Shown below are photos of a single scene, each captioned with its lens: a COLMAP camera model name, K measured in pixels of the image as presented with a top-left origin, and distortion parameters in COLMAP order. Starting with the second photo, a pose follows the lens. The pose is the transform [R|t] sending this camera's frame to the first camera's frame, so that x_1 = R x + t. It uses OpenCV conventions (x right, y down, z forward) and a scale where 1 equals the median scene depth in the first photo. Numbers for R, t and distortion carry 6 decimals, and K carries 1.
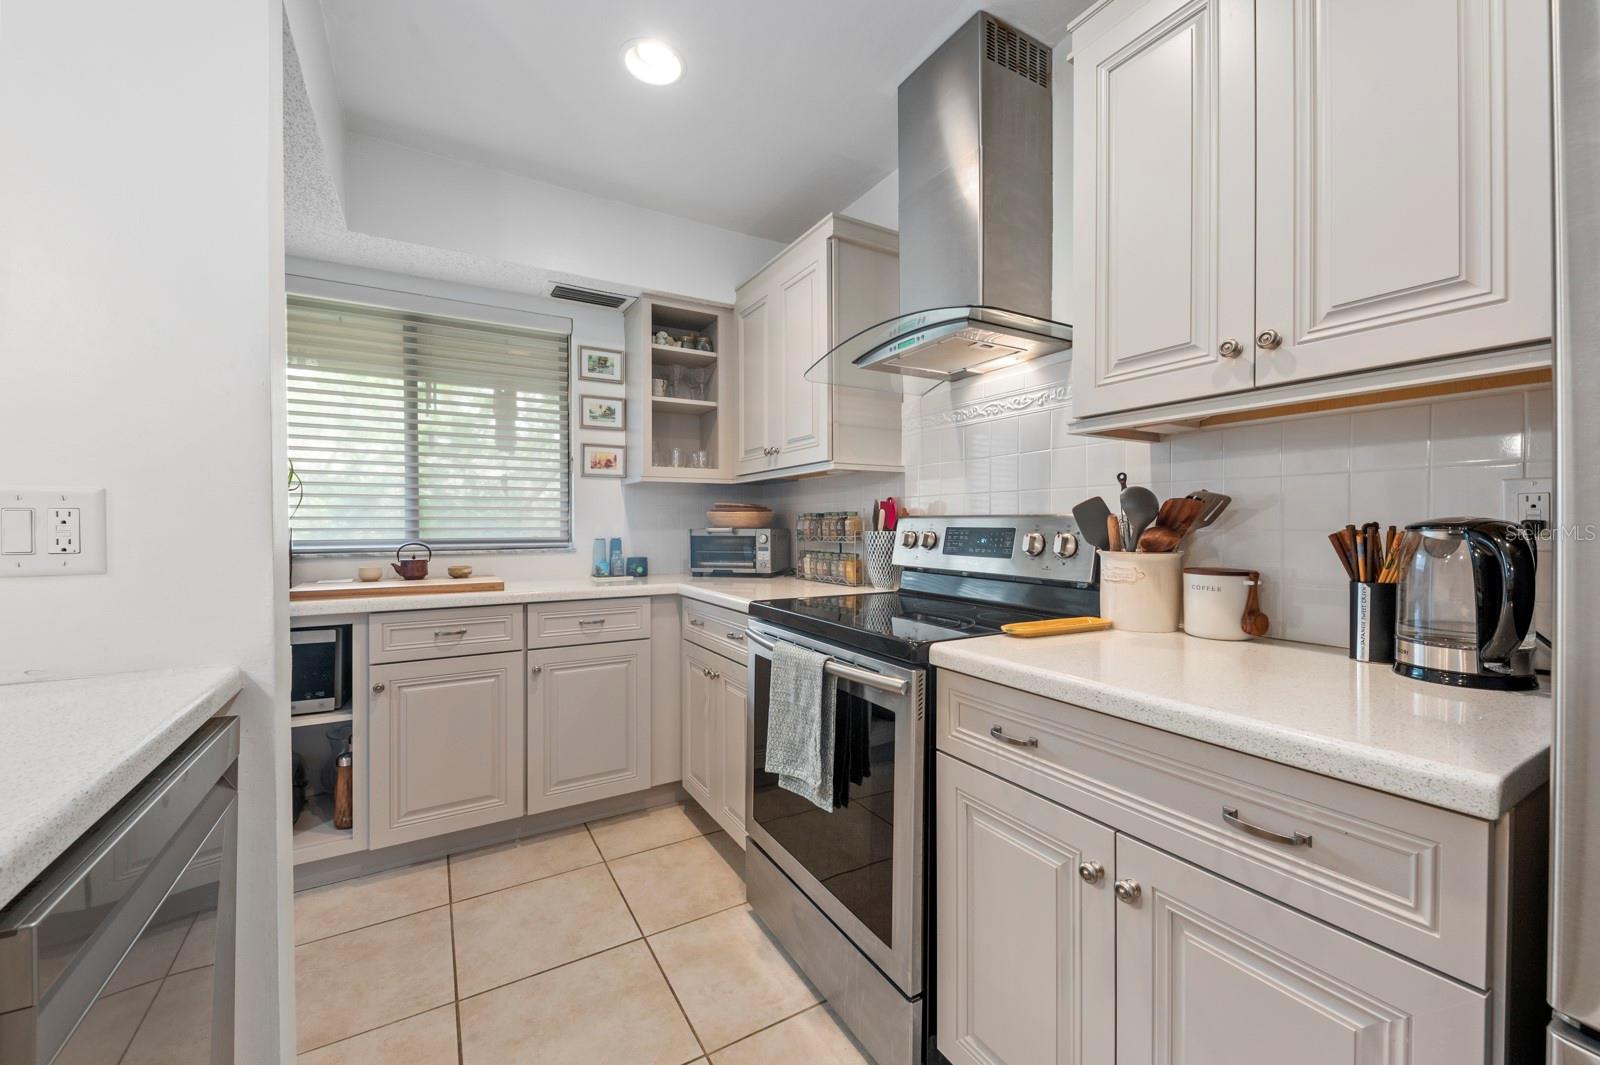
lens RADIAL K [[630.4, 0, 812.0], [0, 630.4, 528.4], [0, 0, 1]] dist [0.005301, -0.002261]
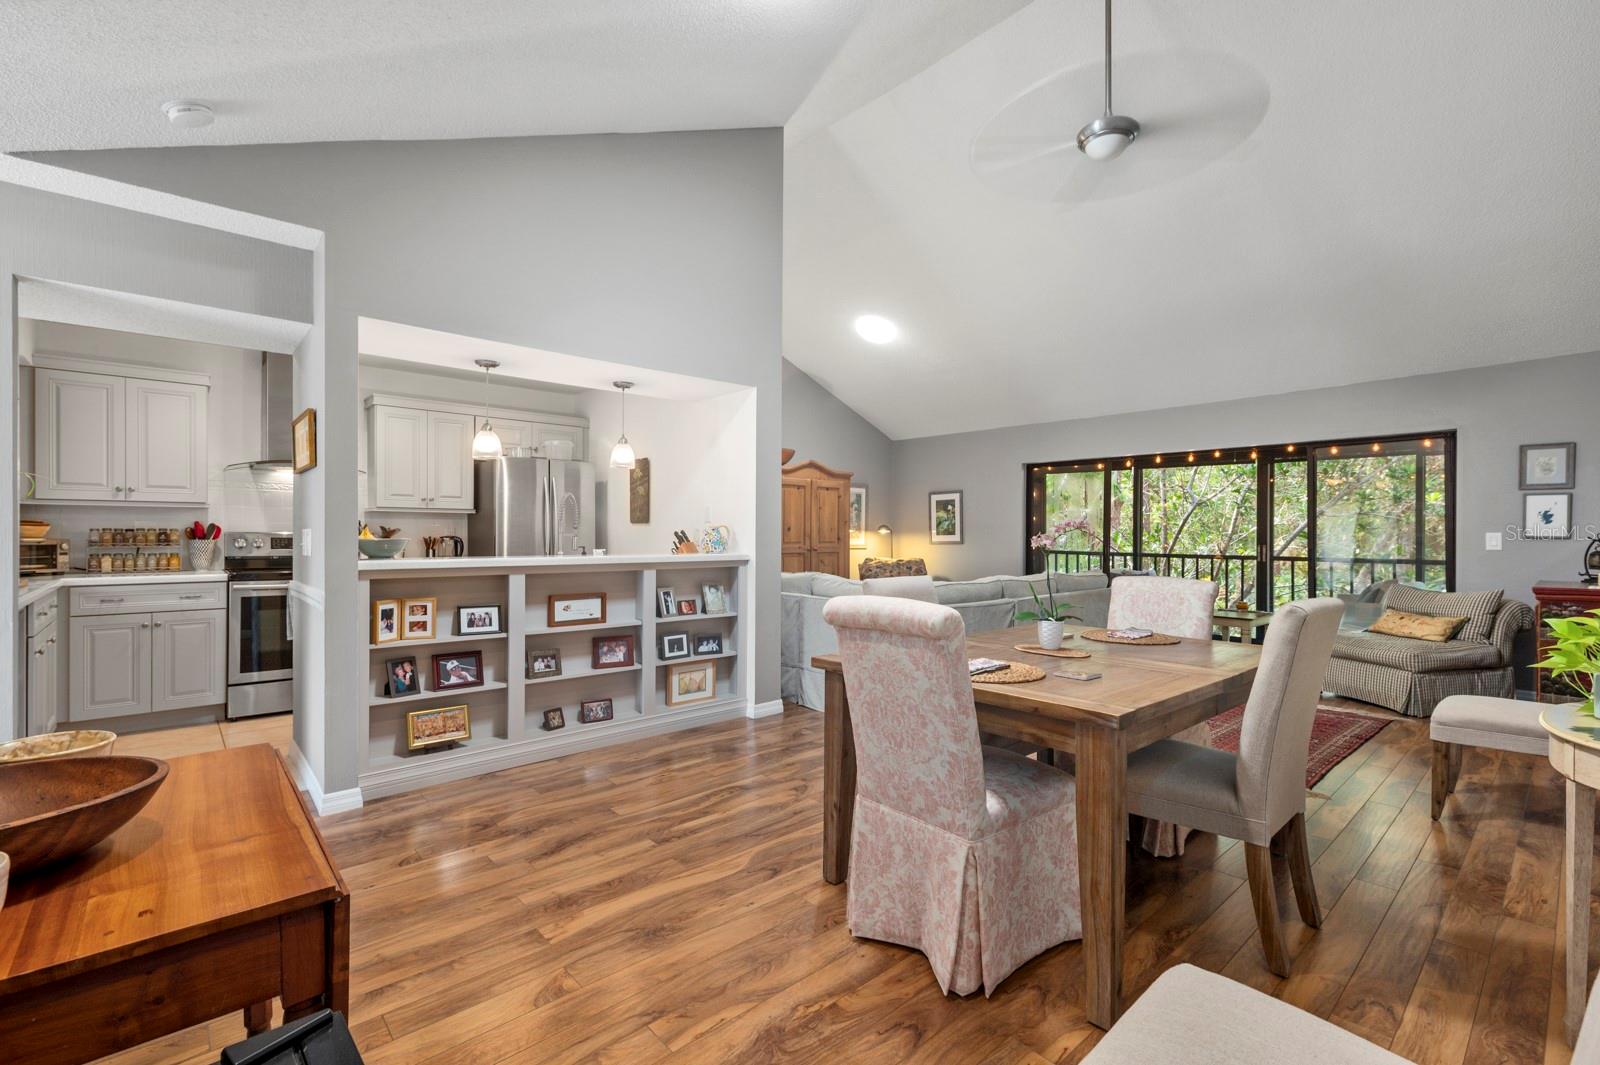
lens RADIAL K [[704.2, 0, 804.9], [0, 704.2, 536.5], [0, 0, 1]] dist [0.011072, -0.001207]
pose [[-0.185653, -0.003230, 0.982610, -2.201466], [0.000469, 0.999994, 0.003376, -0.010587], [-0.982615, 0.001088, -0.185650, -0.344385]]
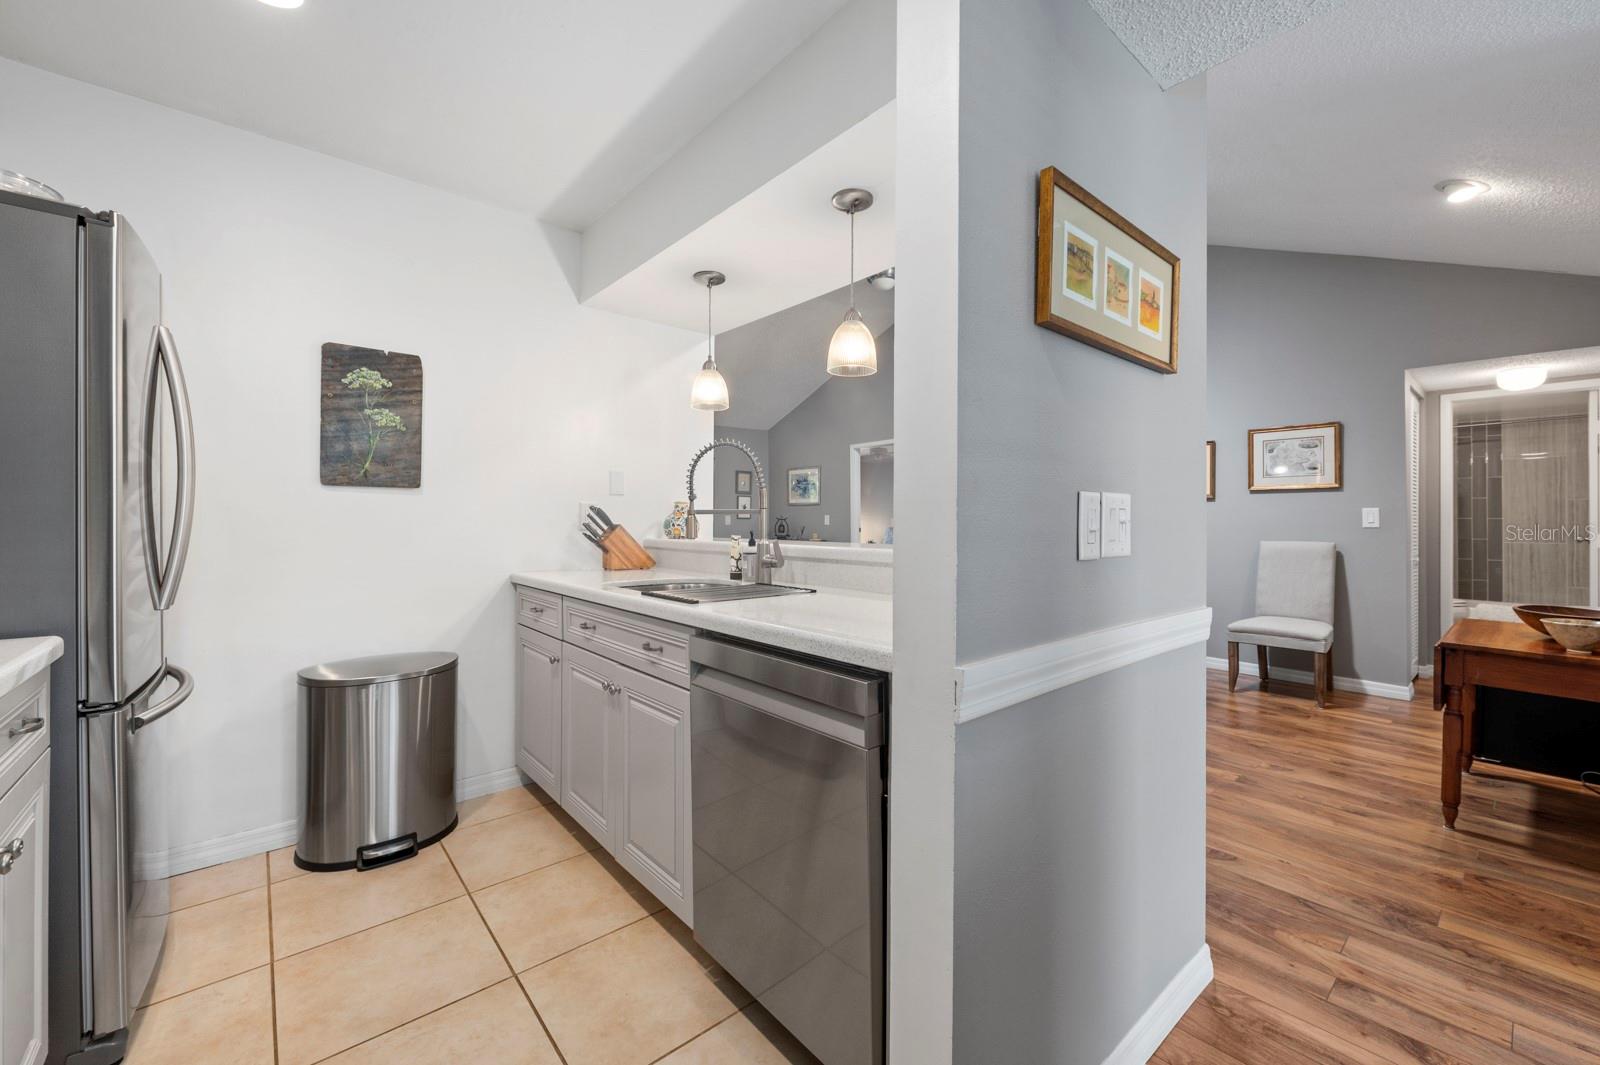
lens RADIAL K [[630.4, 0, 813.9], [0, 630.4, 519.6], [0, 0, 1]] dist [0.005301, -0.002261]
pose [[-0.985191, -0.001357, -0.171456, -0.259626], [-0.001678, 0.999997, 0.001723, 0.000202], [0.171453, 0.001985, -0.985190, 0.864723]]
